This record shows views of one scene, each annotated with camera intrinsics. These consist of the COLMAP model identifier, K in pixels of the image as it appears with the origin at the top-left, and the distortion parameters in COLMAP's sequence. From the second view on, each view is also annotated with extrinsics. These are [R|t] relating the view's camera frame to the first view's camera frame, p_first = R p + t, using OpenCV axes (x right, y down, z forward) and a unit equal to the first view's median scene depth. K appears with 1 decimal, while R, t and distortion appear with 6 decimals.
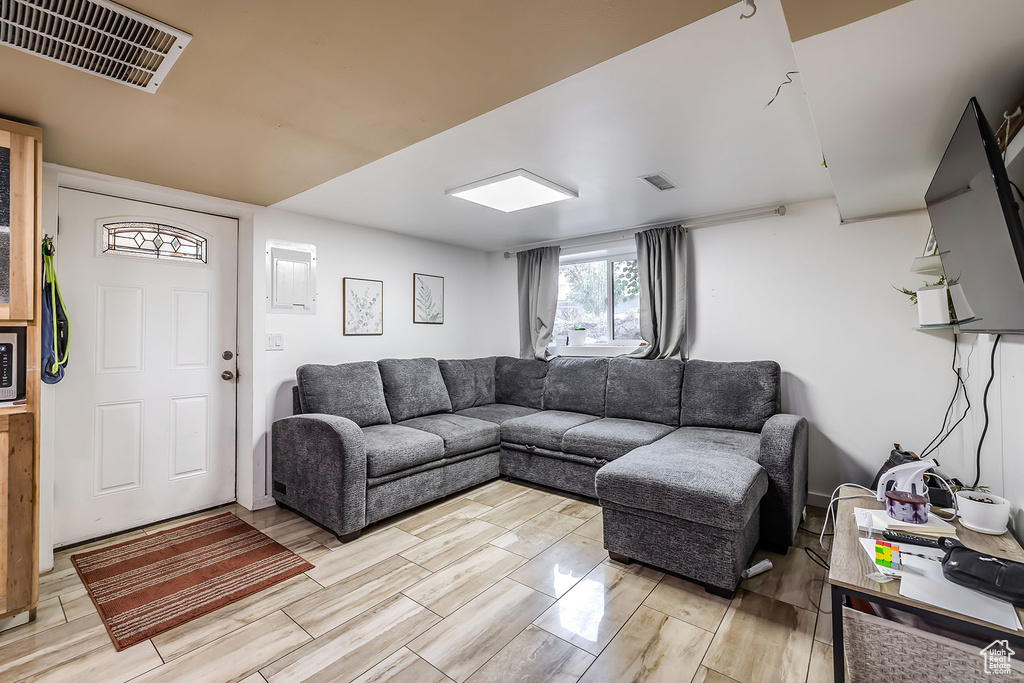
lens RADIAL K [[432.5, 0, 510.0], [0, 432.5, 332.4], [0, 0, 1]] dist [-0.002569, 0.000377]
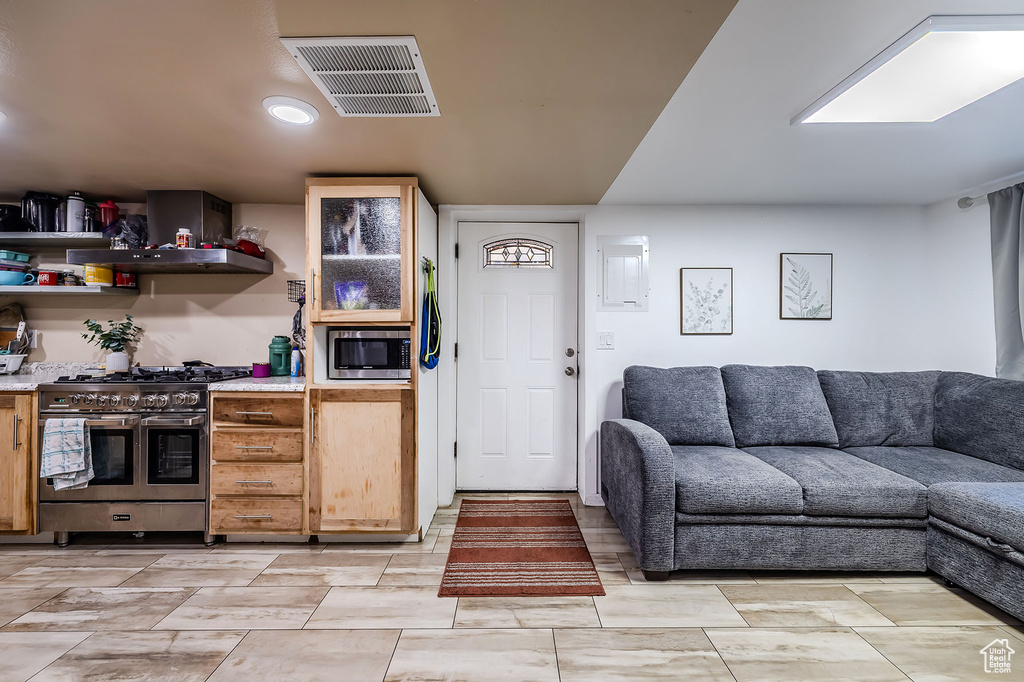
lens RADIAL K [[432.5, 0, 515.2], [0, 432.5, 332.6], [0, 0, 1]] dist [-0.002569, 0.000377]
pose [[0.641547, 0.004424, -0.767071, 0.078888], [-0.003053, 0.999990, 0.003214, 0.001099], [0.767078, 0.000280, 0.641554, 0.211350]]
